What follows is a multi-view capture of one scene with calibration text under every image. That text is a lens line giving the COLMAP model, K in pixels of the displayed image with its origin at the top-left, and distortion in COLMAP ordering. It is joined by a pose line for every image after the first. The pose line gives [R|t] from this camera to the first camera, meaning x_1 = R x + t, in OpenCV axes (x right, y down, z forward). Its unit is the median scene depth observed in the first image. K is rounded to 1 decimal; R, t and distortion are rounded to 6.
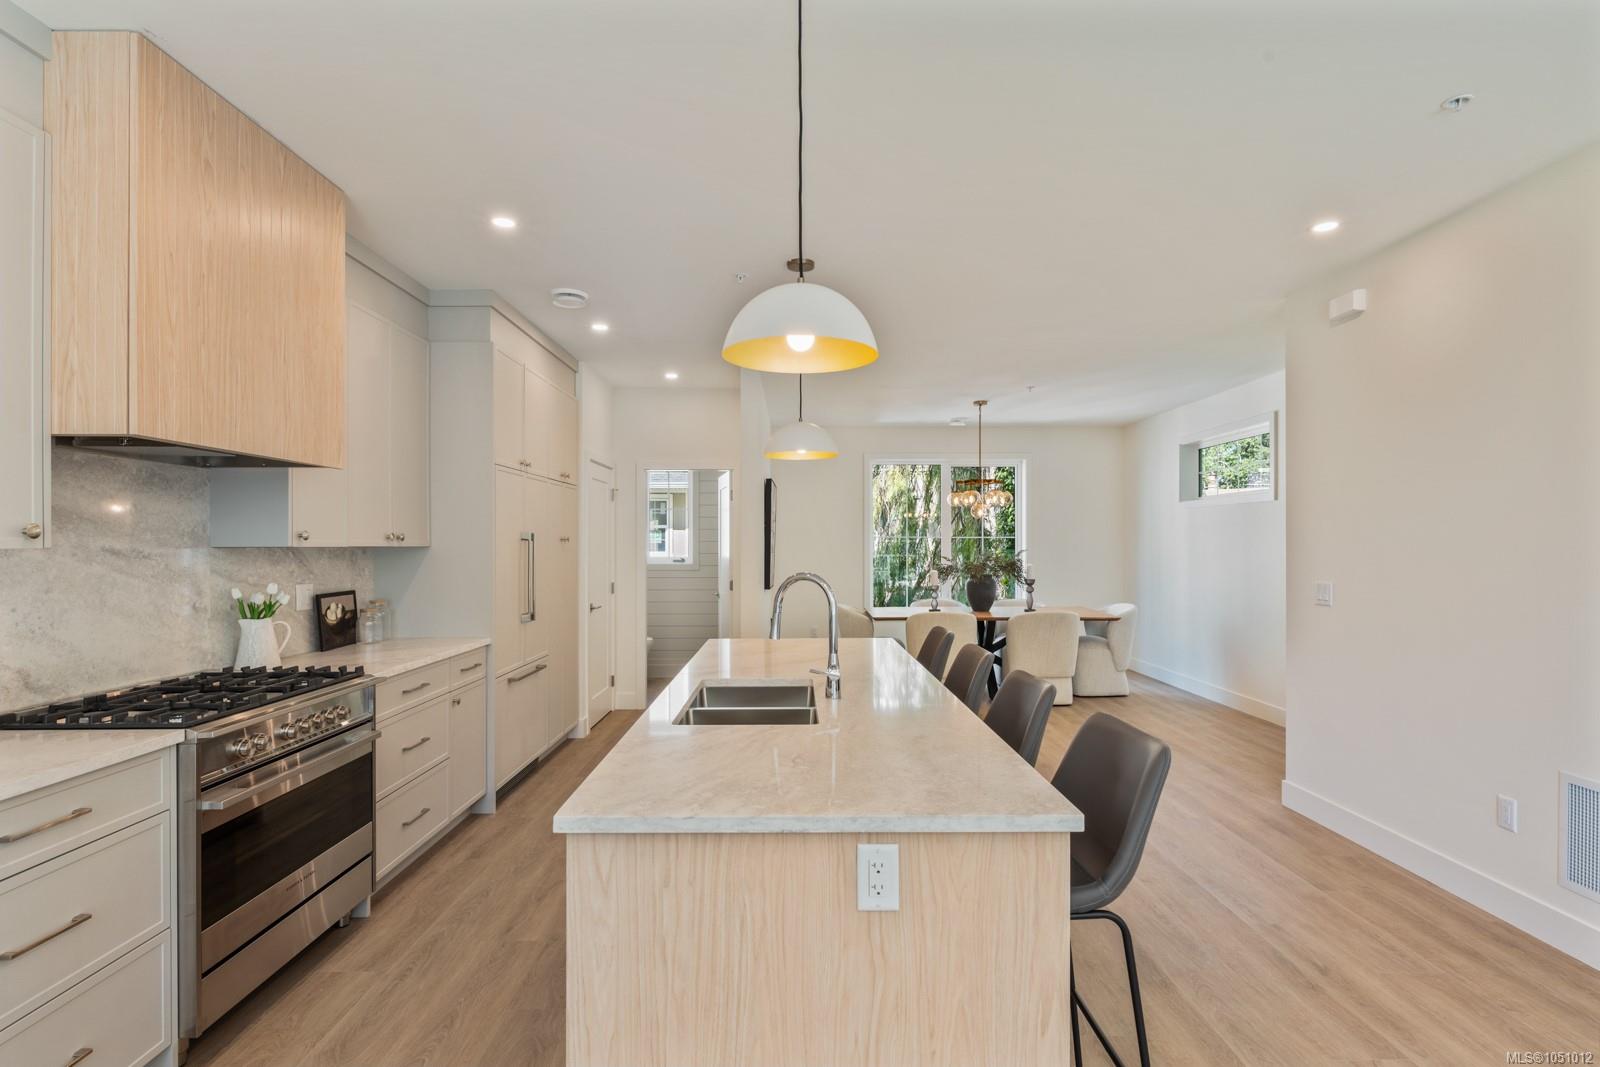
lens RADIAL K [[813.5, 0, 815.2], [0, 813.5, 529.6], [0, 0, 1]] dist [-0.005235, -0.000661]
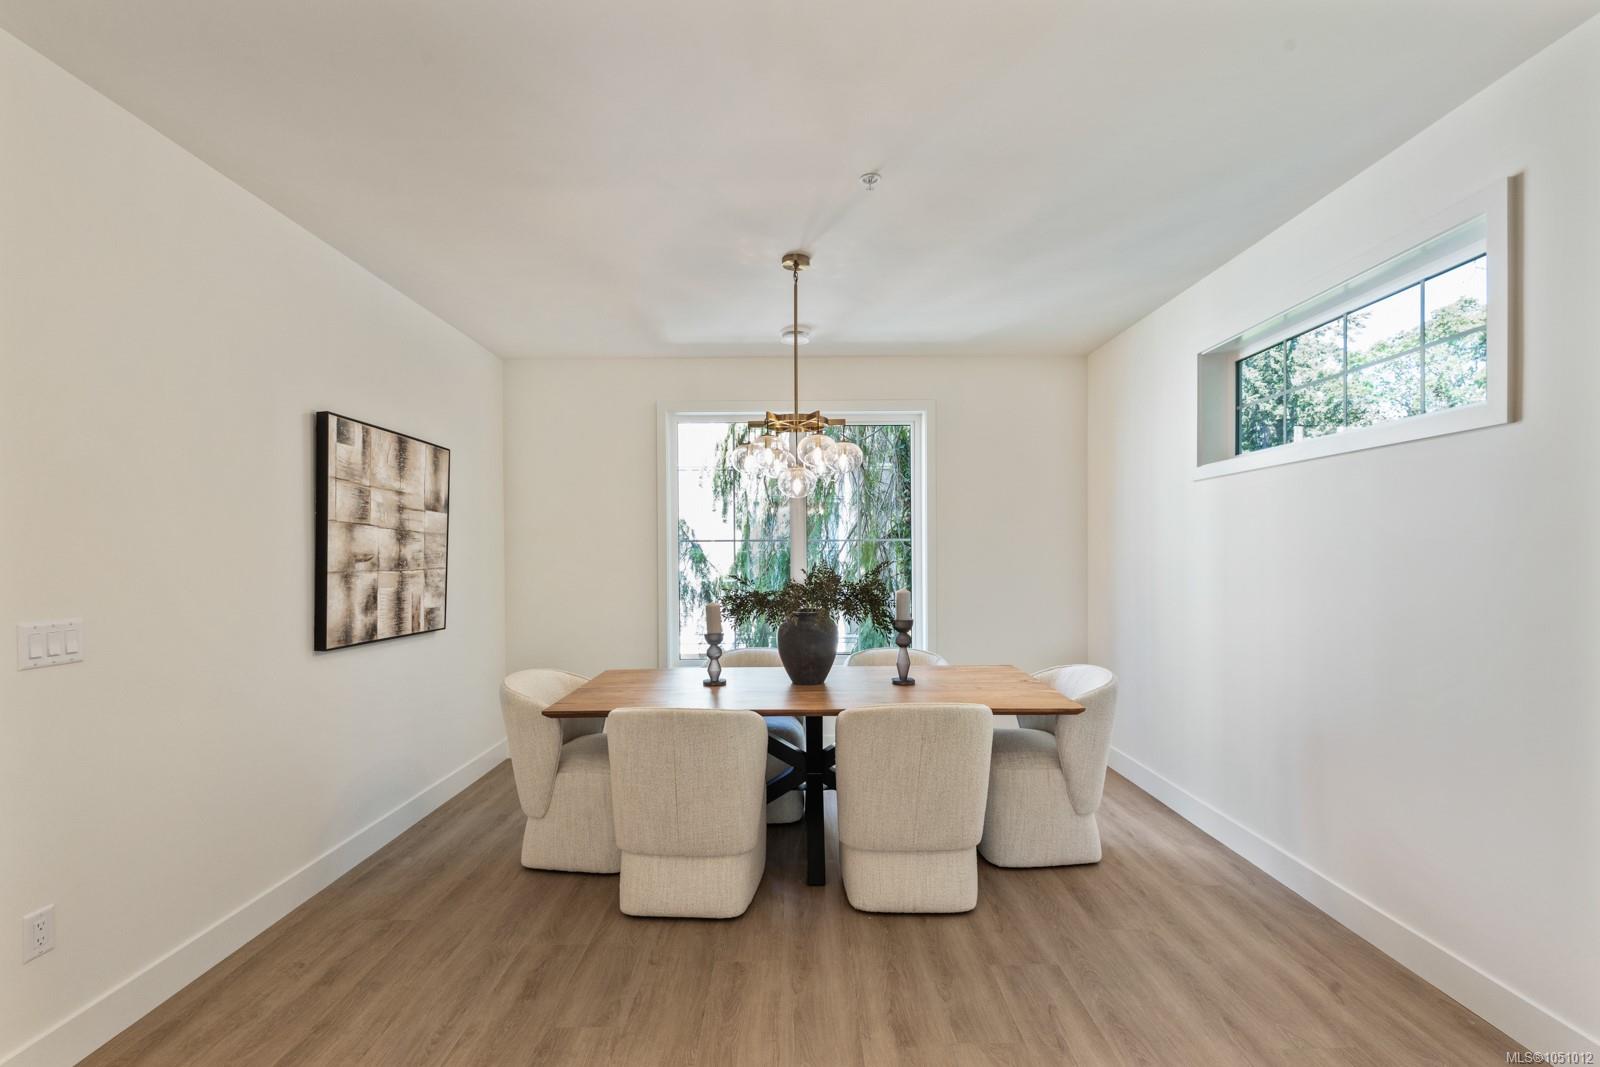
lens RADIAL K [[710.6, 0, 812.0], [0, 710.6, 559.1], [0, 0, 1]] dist [-0.000407, -0.000198]
pose [[0.999960, -0.008034, 0.003907, 0.406629], [0.007938, 0.999679, 0.024059, 0.024661], [-0.004099, -0.024027, 0.999703, 1.107427]]
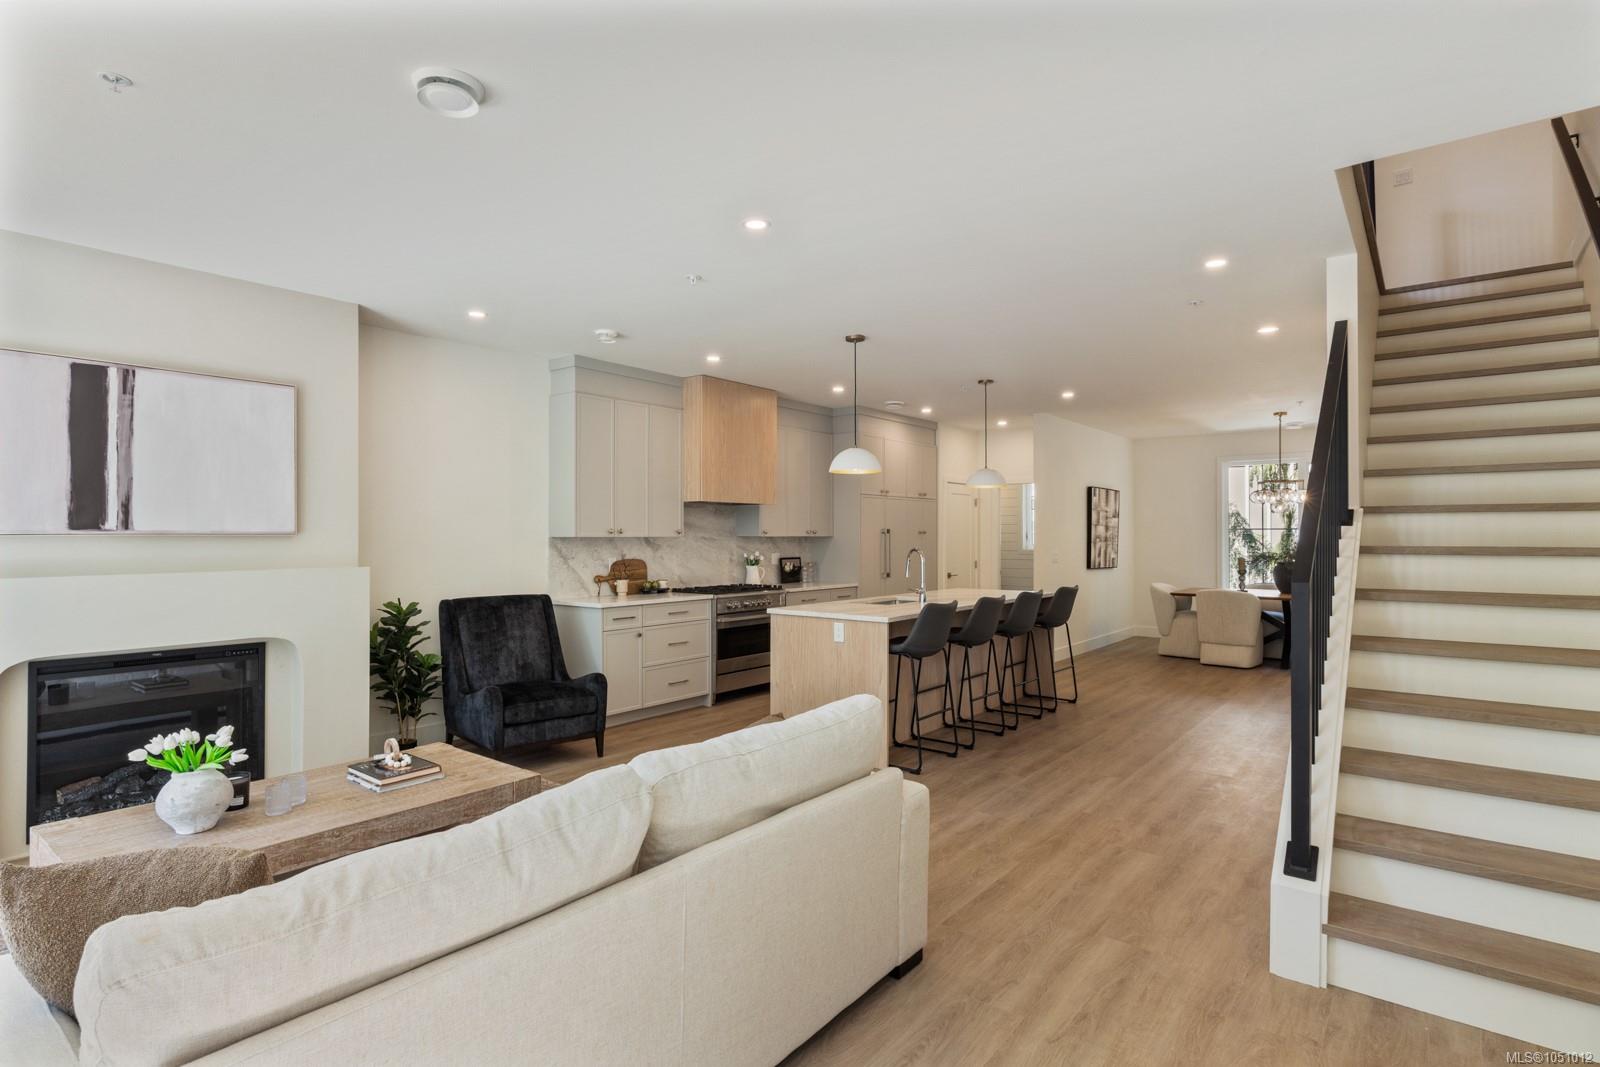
lens RADIAL K [[813.5, 0, 805.0], [0, 813.5, 533.1], [0, 0, 1]] dist [-0.005235, -0.000661]
pose [[0.777490, -0.001980, -0.628892, 0.785262], [0.010794, 0.999890, 0.010196, -0.009570], [0.628803, -0.014716, 0.777426, -0.645432]]
